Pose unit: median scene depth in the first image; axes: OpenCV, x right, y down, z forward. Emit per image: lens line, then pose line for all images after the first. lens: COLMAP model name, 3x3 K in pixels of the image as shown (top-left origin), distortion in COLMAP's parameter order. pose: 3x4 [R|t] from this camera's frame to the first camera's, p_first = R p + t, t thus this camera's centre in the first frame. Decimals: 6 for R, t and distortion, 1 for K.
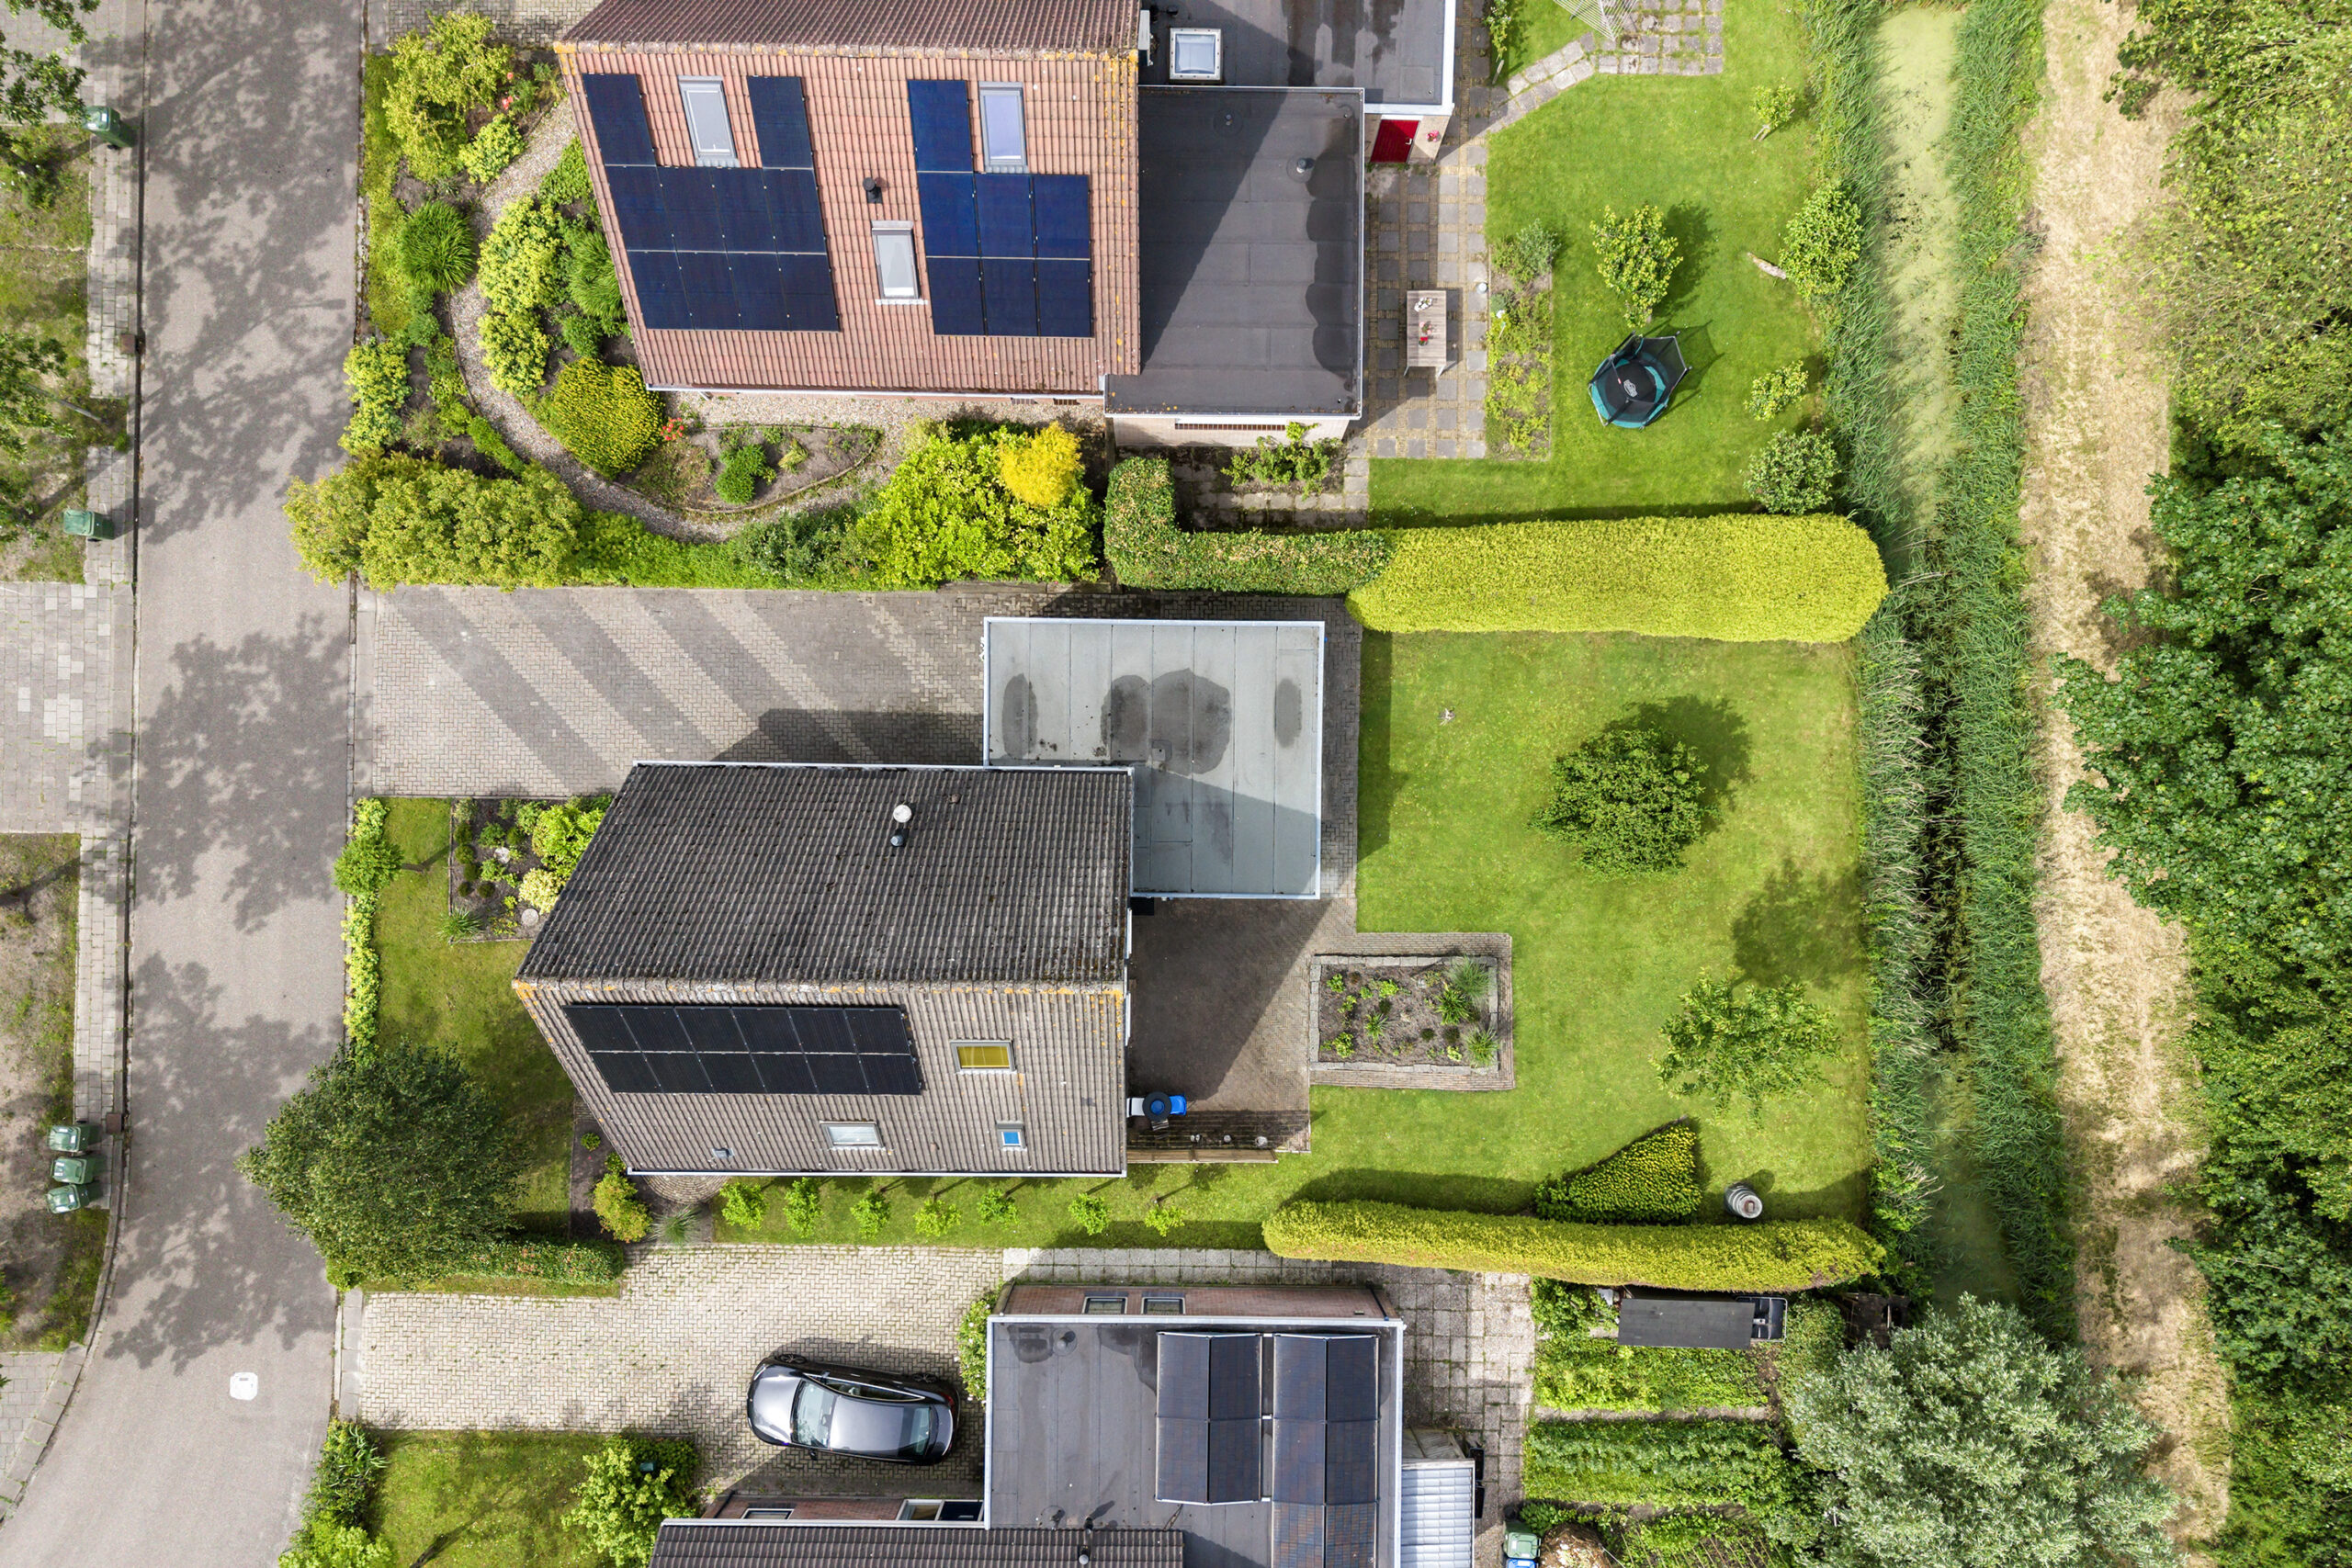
lens RADIAL K [[1554.7, 0, 1164.2], [0, 1554.7, 871.5], [0, 0, 1]] dist [0.085275, -0.115017]
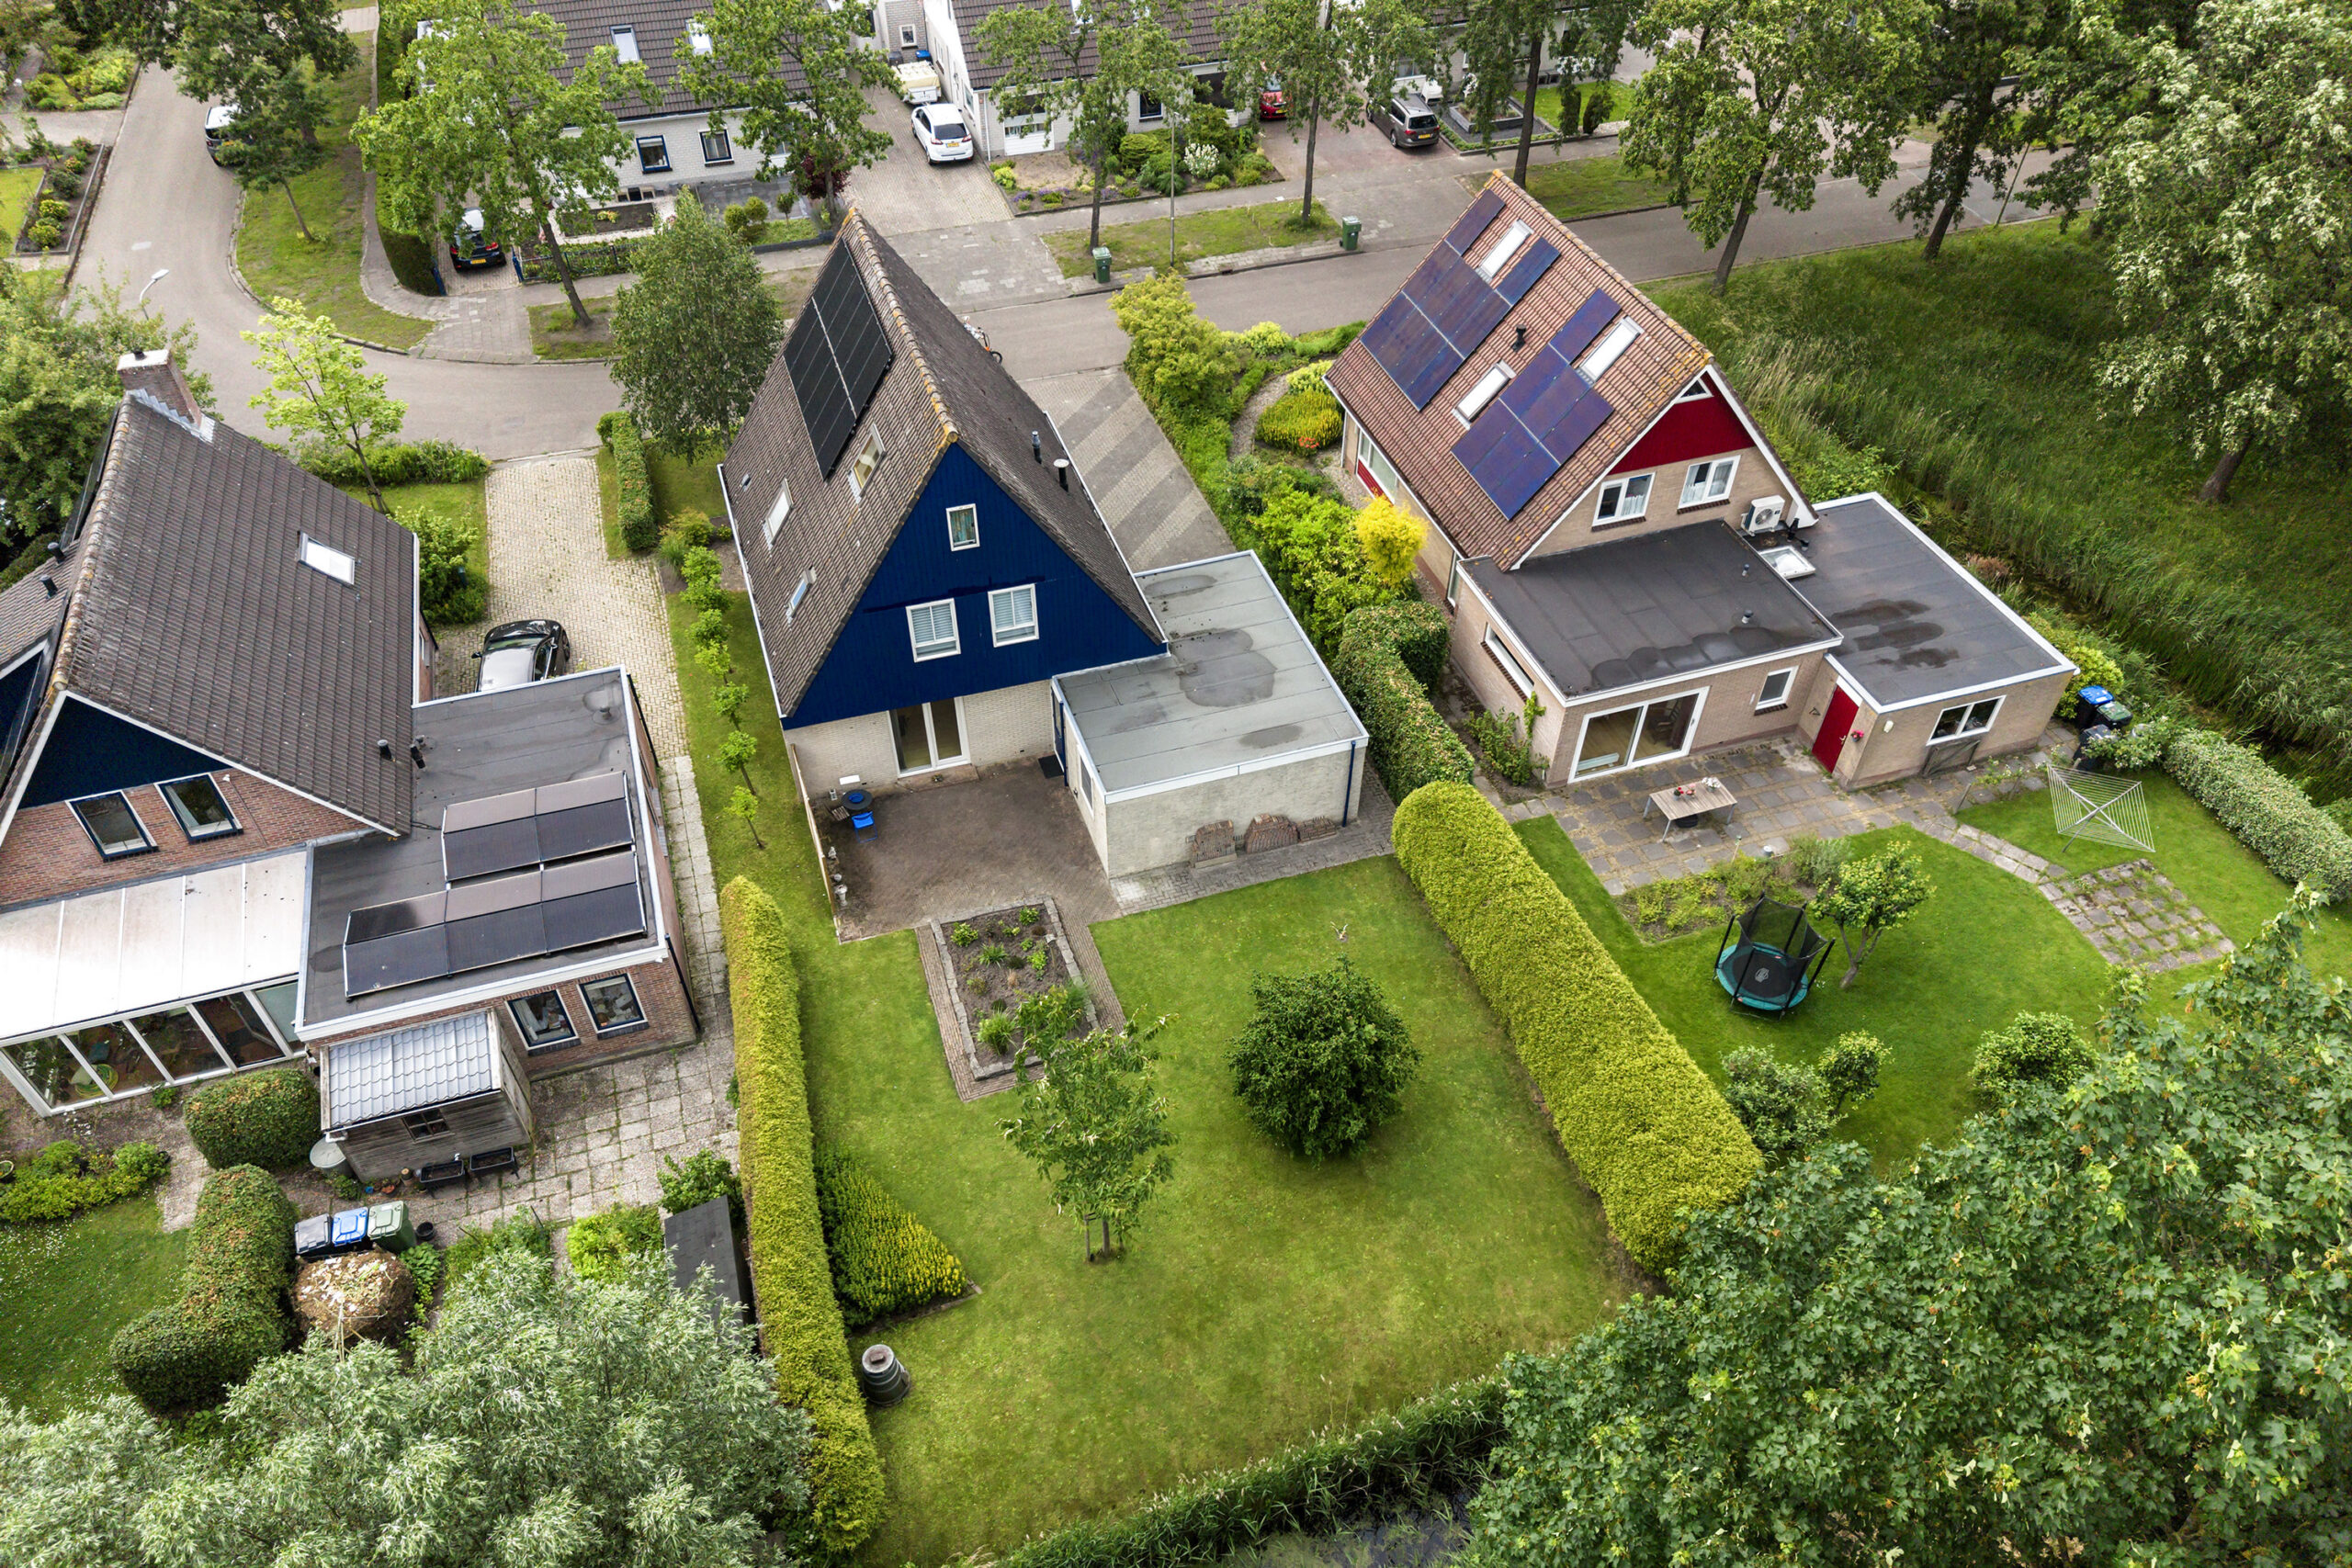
lens RADIAL K [[1554.7, 0, 1164.2], [0, 1554.7, 871.5], [0, 0, 1]] dist [0.085275, -0.115017]
pose [[0.325320, 0.676874, -0.660310, 0.794334], [-0.945593, 0.229448, -0.230669, 0.221331], [-0.004627, 0.699425, 0.714691, 0.352031]]
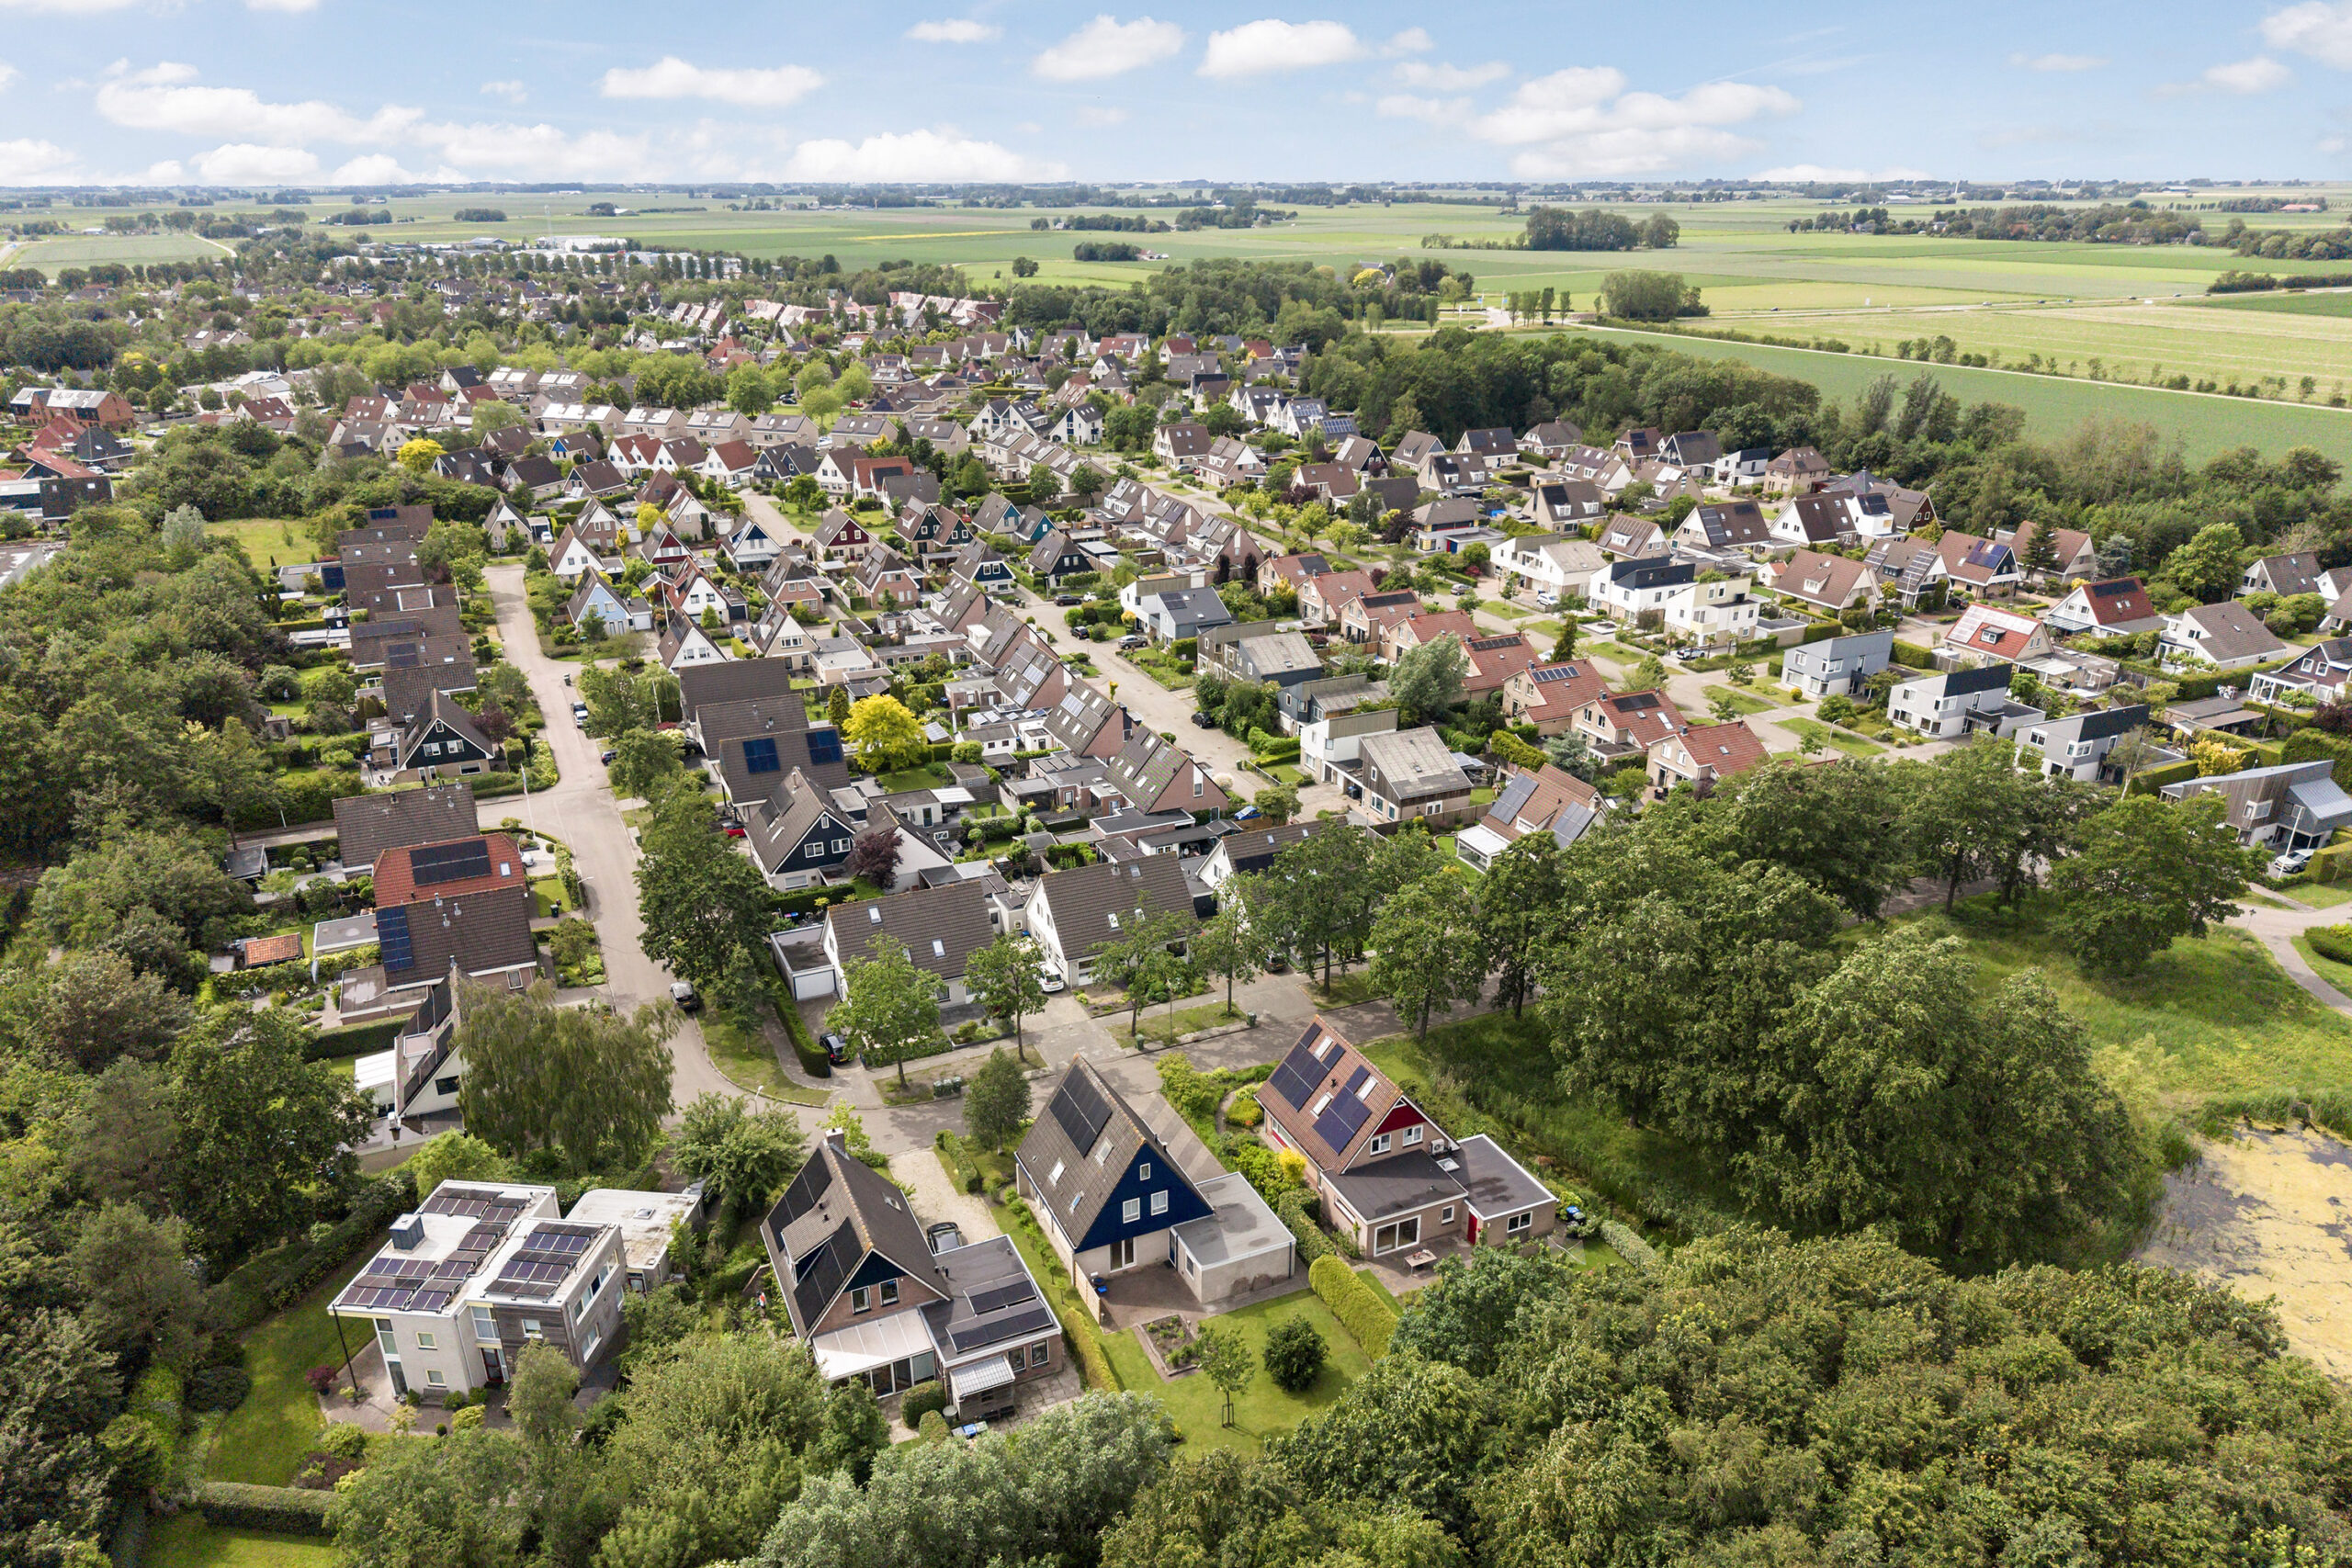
lens RADIAL K [[1554.7, 0, 1164.2], [0, 1554.7, 871.5], [0, 0, 1]] dist [0.085275, -0.115017]
pose [[0.422859, 0.361130, -0.831129, 2.024525], [-0.906195, 0.169779, -0.387280, 0.983496], [0.001250, 0.916930, 0.399047, -0.645746]]
